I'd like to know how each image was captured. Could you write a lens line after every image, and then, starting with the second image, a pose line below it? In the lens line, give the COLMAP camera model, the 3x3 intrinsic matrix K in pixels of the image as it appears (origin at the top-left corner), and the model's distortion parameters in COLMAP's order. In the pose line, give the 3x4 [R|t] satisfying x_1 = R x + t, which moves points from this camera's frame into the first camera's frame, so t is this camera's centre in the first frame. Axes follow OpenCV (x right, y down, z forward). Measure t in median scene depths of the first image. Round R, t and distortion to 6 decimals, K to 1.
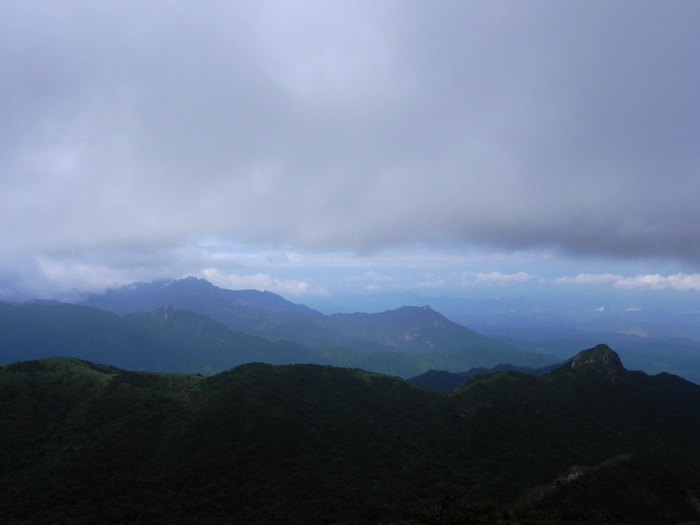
lens RADIAL K [[757.6, 0, 350.0], [0, 757.6, 262.5], [0, 0, 1]] dist [-0.005532, -0.003765]
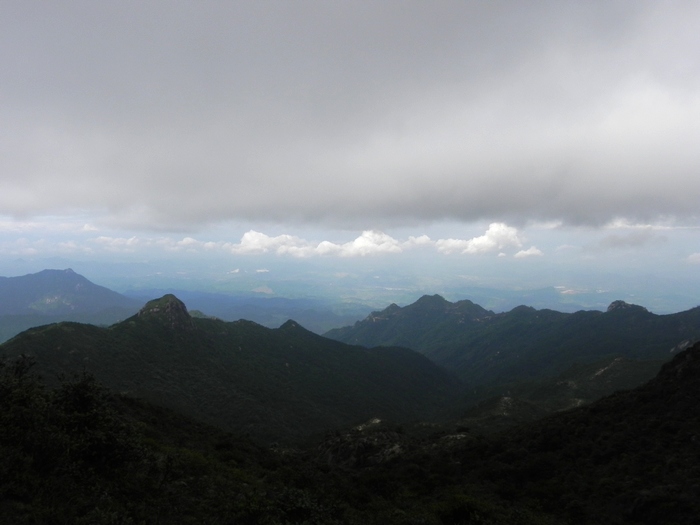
lens RADIAL K [[684.8, 0, 346.6], [0, 684.8, 255.4], [0, 0, 1]] dist [-0.047409, 0.028444]
pose [[0.889528, -0.003320, 0.456868, 0.133467], [-0.013717, 0.999329, 0.033970, 0.018328], [-0.456675, -0.036484, 0.888885, 0.017891]]
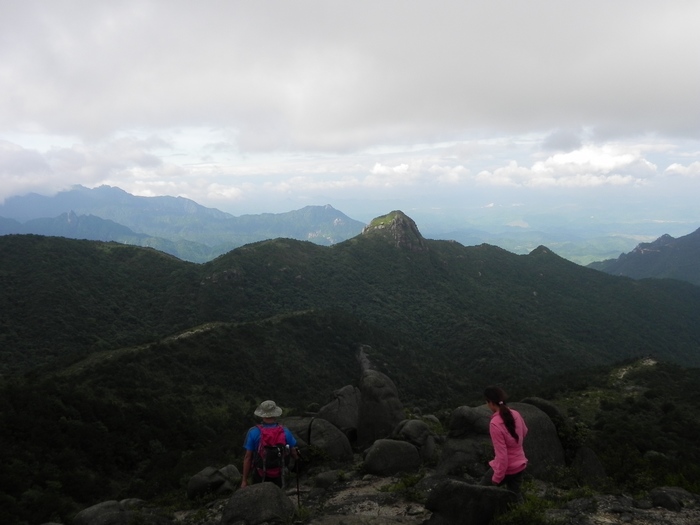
lens RADIAL K [[687.9, 0, 350.0], [0, 687.9, 262.5], [0, 0, 1]] dist [-0.042533, 0.005408]
pose [[0.993220, -0.042382, 0.108248, 0.208892], [0.027536, 0.990445, 0.135132, 0.063350], [-0.112941, -0.131235, 0.984897, 0.156408]]
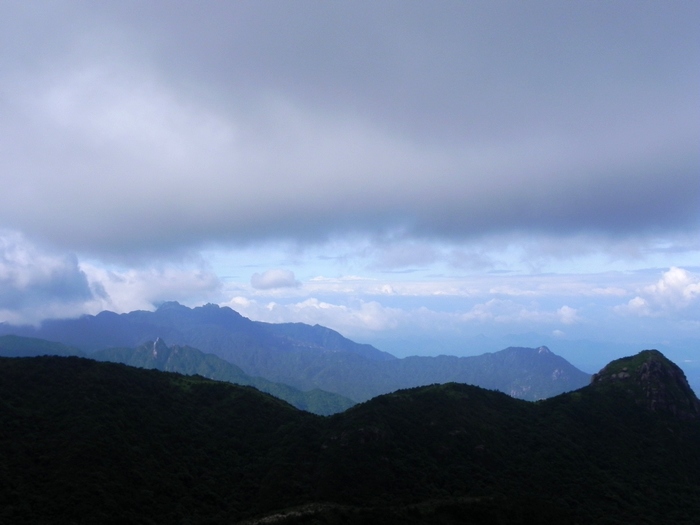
lens RADIAL K [[1052.0, 0, 350.0], [0, 1052.0, 262.5], [0, 0, 1]] dist [0.225007, -0.642767]
pose [[0.994932, -0.000552, -0.100551, 0.219447], [-0.002310, 0.999596, -0.028345, 0.076492], [0.100526, 0.028433, 0.994528, 0.183548]]
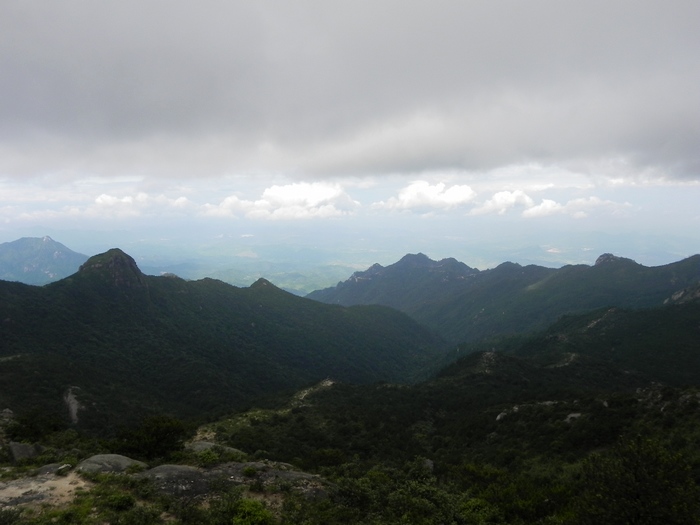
lens RADIAL K [[684.8, 0, 346.6], [0, 684.8, 255.4], [0, 0, 1]] dist [-0.047409, 0.028444]
pose [[0.879595, -0.045520, 0.473540, 0.213570], [0.004718, 0.996197, 0.086998, 0.049797], [-0.475699, -0.074289, 0.876465, 0.105308]]
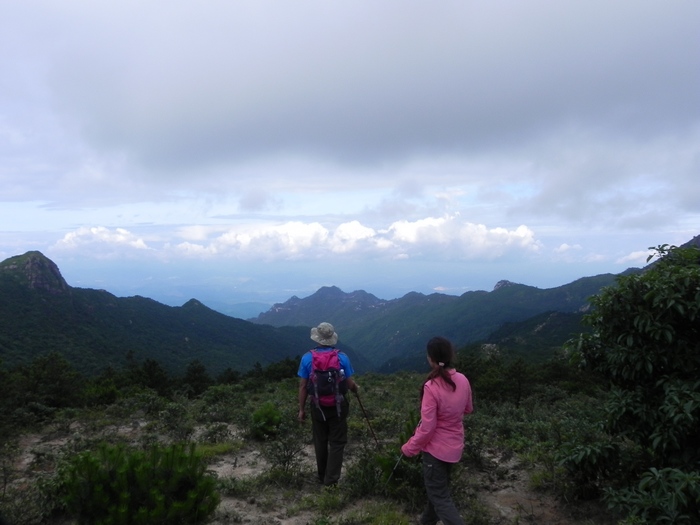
lens RADIAL K [[587.7, 0, 350.0], [0, 587.7, 262.5], [0, 0, 1]] dist [-0.151398, 0.112144]
pose [[0.798272, -0.018915, 0.602000, 0.273454], [0.000408, 0.999524, 0.030864, 0.120386], [-0.602297, -0.024392, 0.797900, 0.306148]]
